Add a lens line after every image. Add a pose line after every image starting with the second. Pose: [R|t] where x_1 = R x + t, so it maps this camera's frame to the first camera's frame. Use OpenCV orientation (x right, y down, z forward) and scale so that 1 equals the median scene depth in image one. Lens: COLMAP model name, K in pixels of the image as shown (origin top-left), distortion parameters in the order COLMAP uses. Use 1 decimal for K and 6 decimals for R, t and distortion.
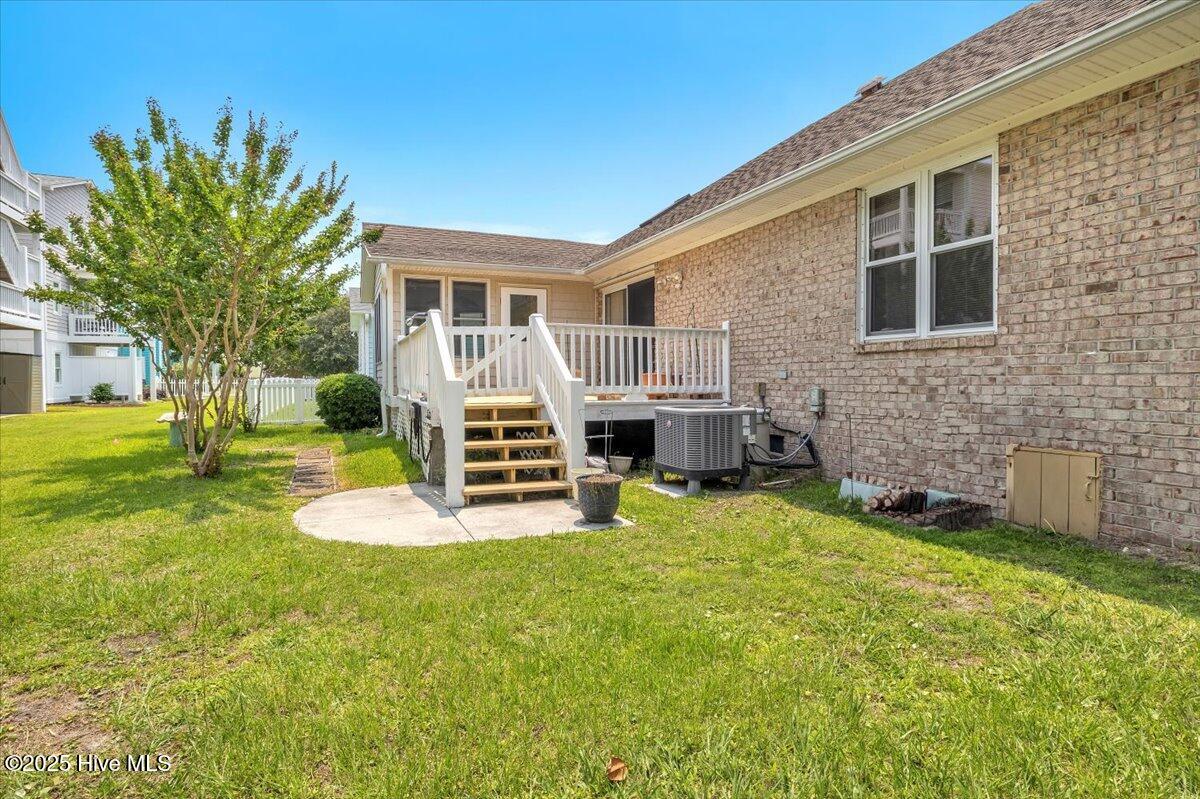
lens RADIAL K [[611.2, 0, 601.2], [0, 611.2, 397.7], [0, 0, 1]] dist [-0.010804, -0.000682]
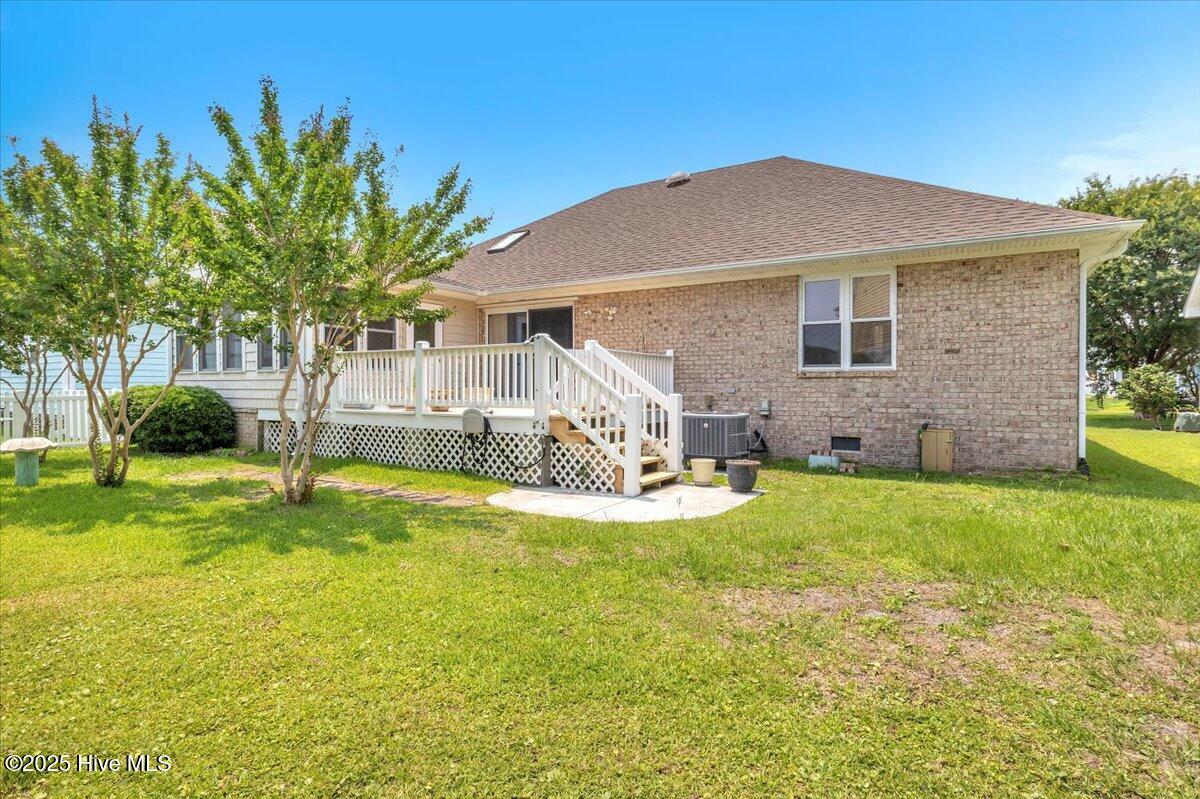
lens RADIAL K [[611.2, 0, 592.6], [0, 611.2, 395.7], [0, 0, 1]] dist [-0.010804, -0.000682]
pose [[0.810834, -0.004995, 0.585255, -1.074391], [0.014855, 0.999817, -0.012047, -0.015422], [-0.585088, 0.018463, 0.810760, 0.016040]]
